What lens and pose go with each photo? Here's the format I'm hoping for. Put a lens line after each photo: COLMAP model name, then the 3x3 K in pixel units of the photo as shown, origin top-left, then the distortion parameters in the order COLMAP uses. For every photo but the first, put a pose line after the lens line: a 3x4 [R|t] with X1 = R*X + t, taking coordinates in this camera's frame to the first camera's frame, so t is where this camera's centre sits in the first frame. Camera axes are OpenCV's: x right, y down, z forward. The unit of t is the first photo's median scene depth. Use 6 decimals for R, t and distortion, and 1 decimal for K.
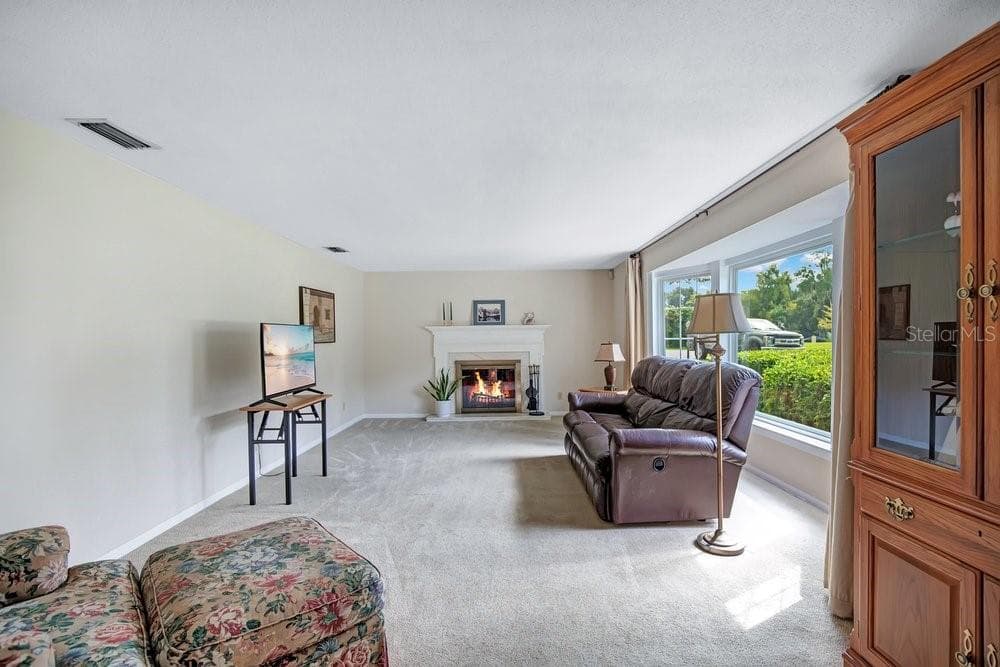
lens RADIAL K [[482.7, 0, 510.6], [0, 482.7, 336.3], [0, 0, 1]] dist [-0.004974, 0.010410]
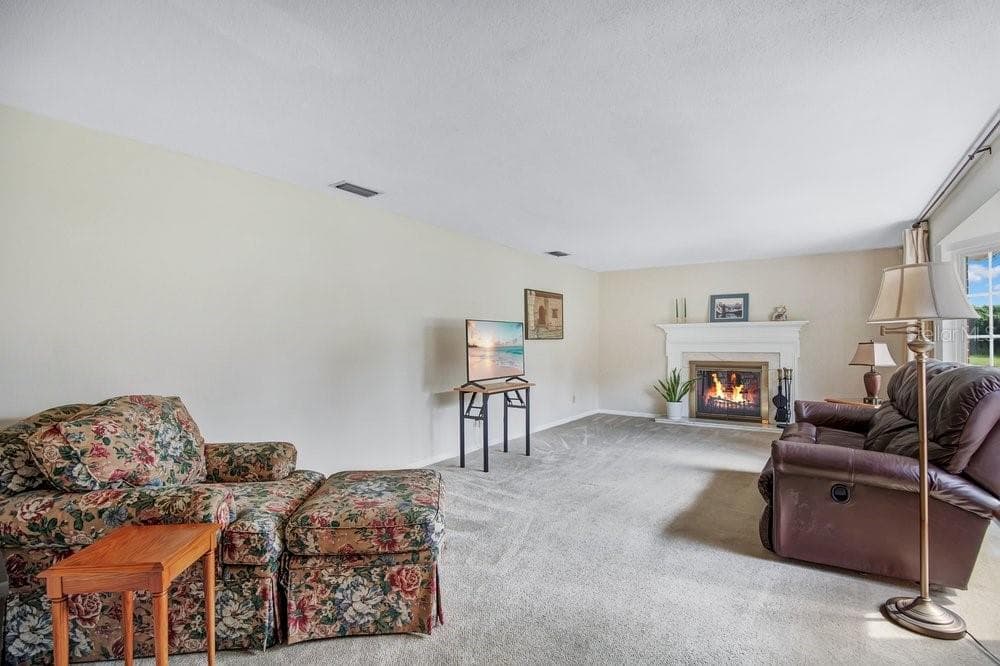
lens RADIAL K [[482.7, 0, 497.3], [0, 482.7, 332.9], [0, 0, 1]] dist [-0.004974, 0.010410]
pose [[0.818480, 0.000682, -0.574534, 0.250906], [-0.007280, 0.999931, -0.009183, 0.017323], [0.574489, 0.011699, 0.818429, 0.041460]]
